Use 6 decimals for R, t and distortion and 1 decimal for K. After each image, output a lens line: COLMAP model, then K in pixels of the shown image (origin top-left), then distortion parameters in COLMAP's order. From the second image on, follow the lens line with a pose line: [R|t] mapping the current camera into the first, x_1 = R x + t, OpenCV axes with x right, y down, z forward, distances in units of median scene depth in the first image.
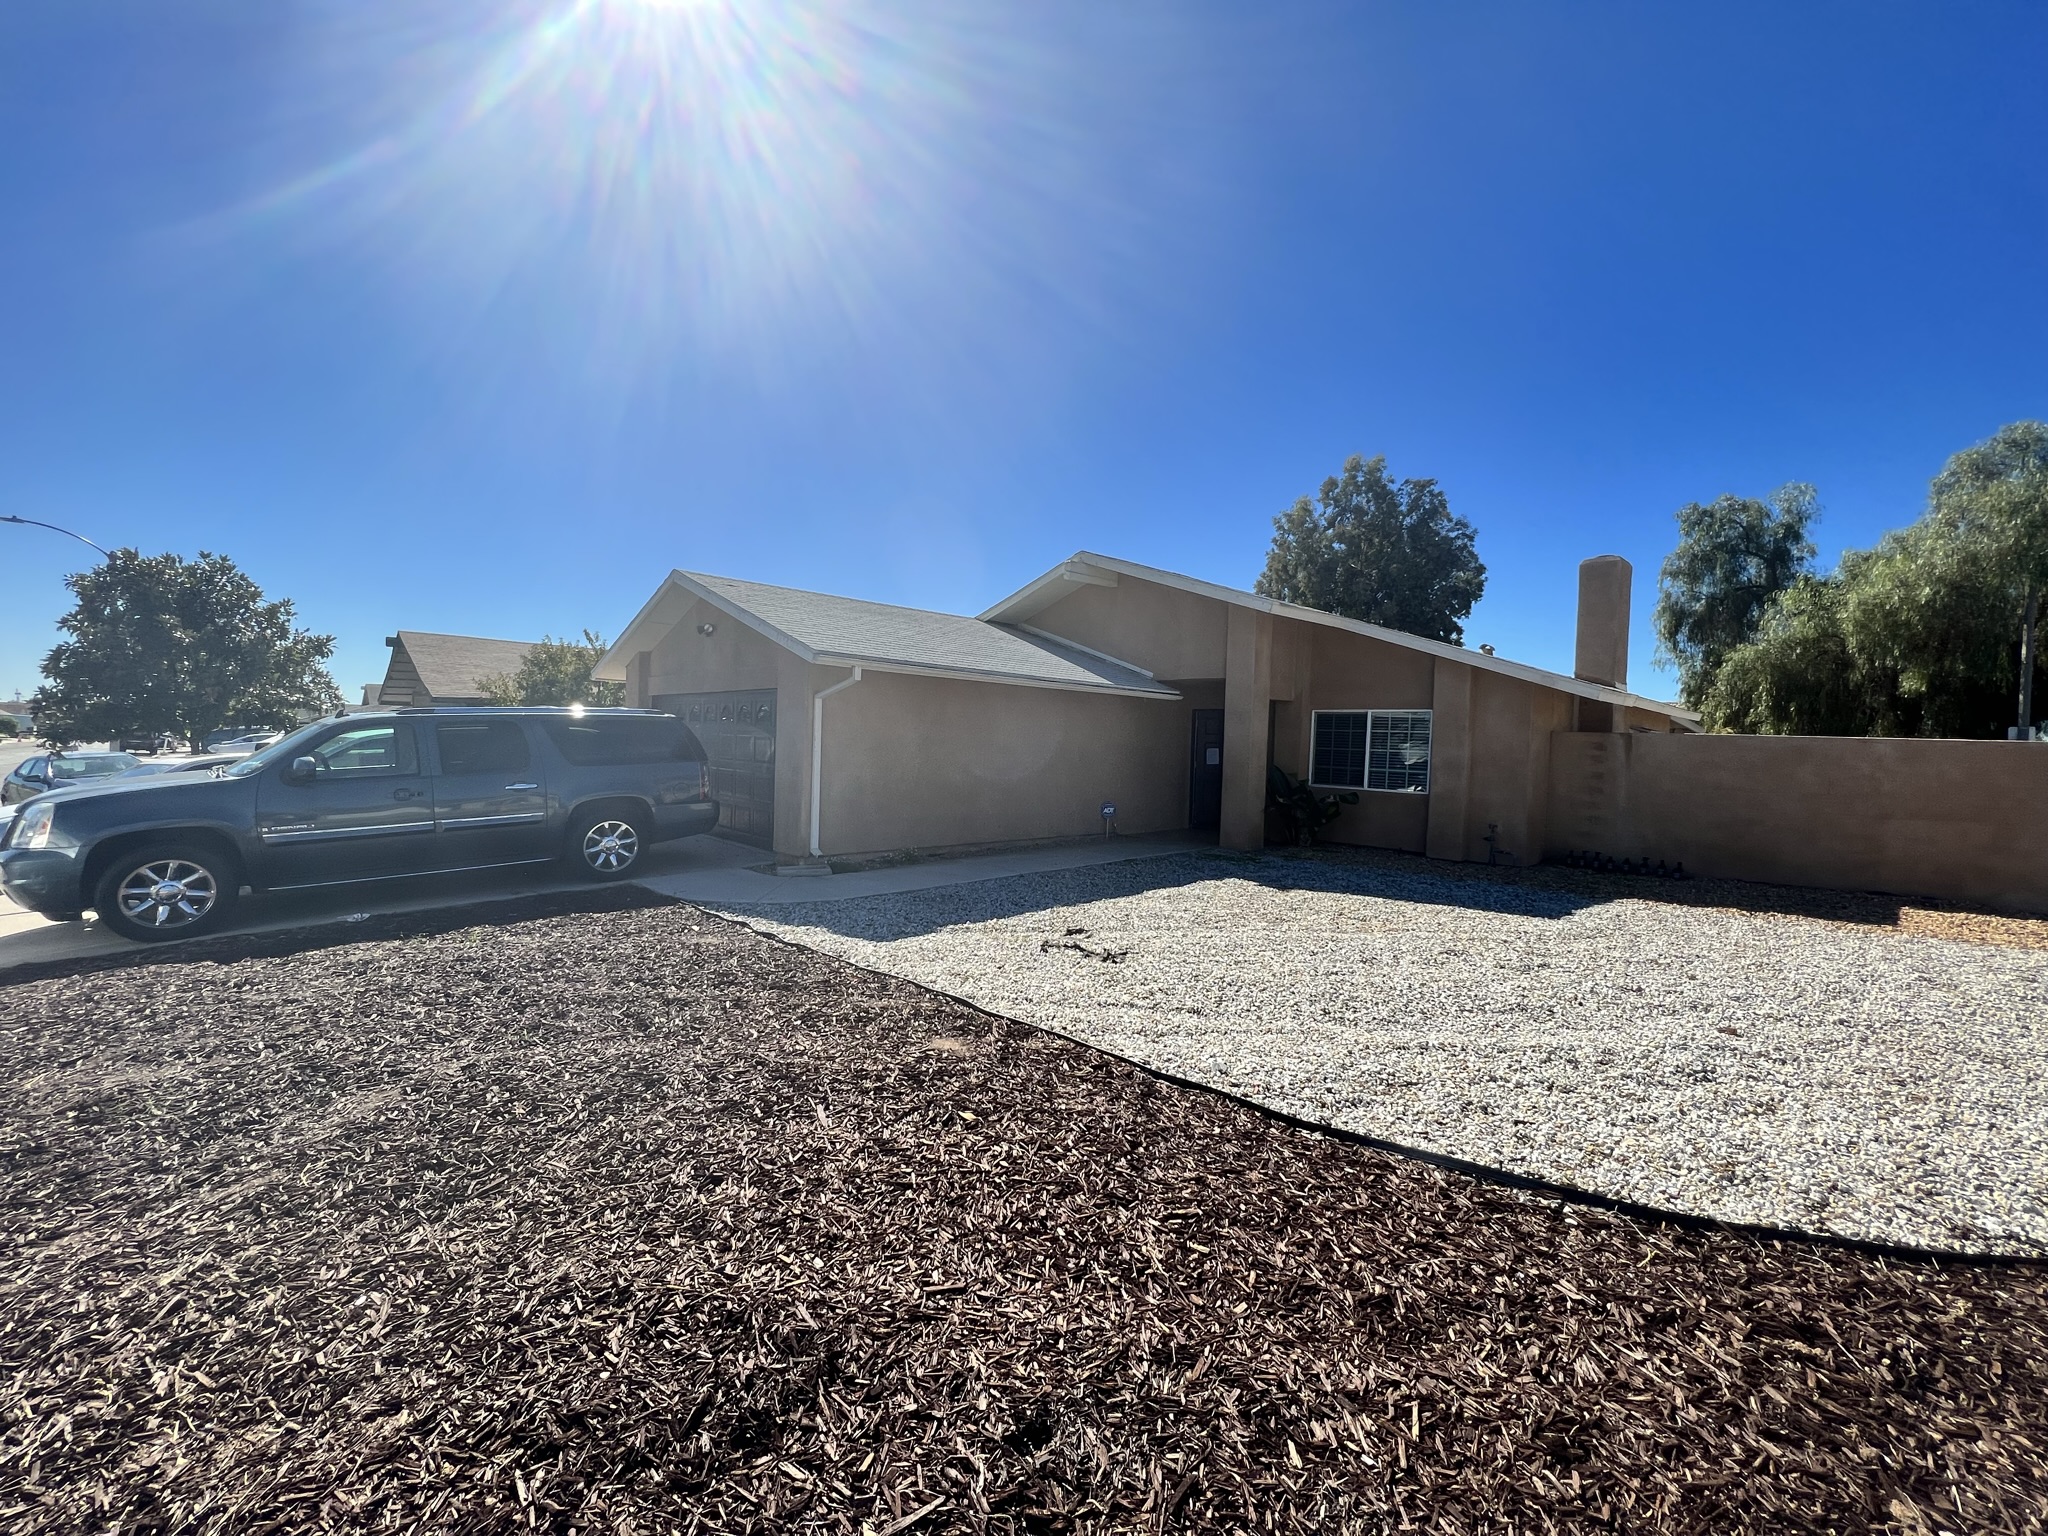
lens RADIAL K [[820.2, 0, 1017.4], [0, 820.2, 765.2], [0, 0, 1]] dist [0.004208, 0.000428]
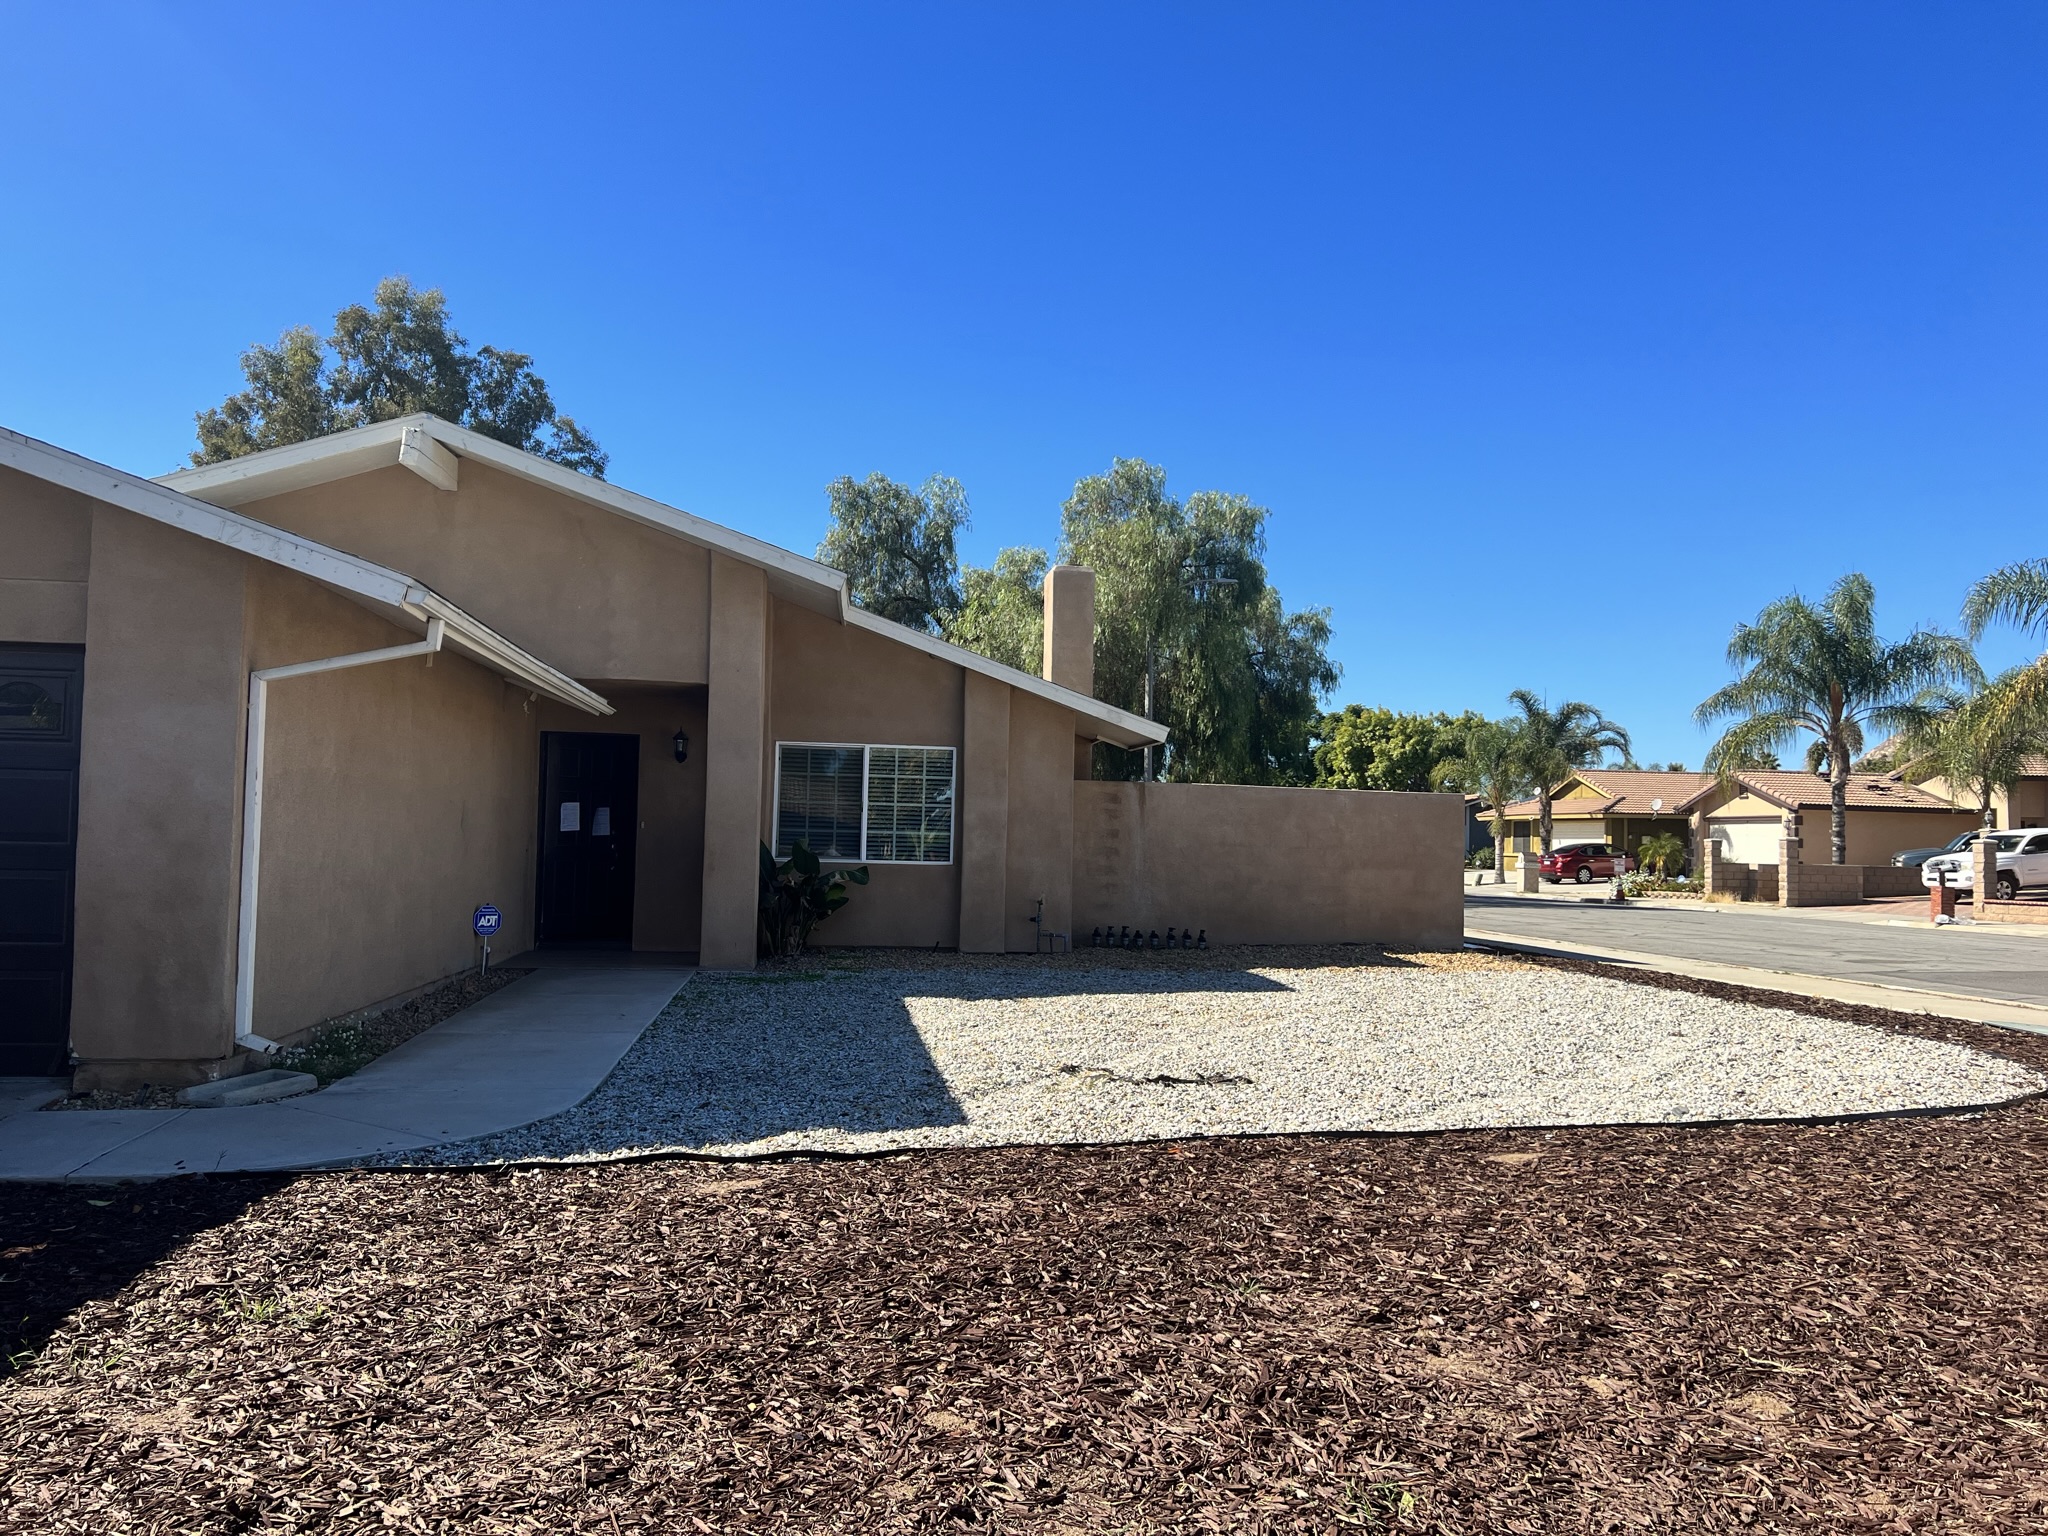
lens RADIAL K [[1537.4, 0, 1026.7], [0, 1537.4, 777.2], [0, 0, 1]] dist [0.051780, -0.050215]
pose [[0.578629, 0.013662, 0.815477, -0.725521], [0.021001, 0.999279, -0.031642, 0.003871], [-0.815321, 0.035435, 0.577924, 0.223082]]
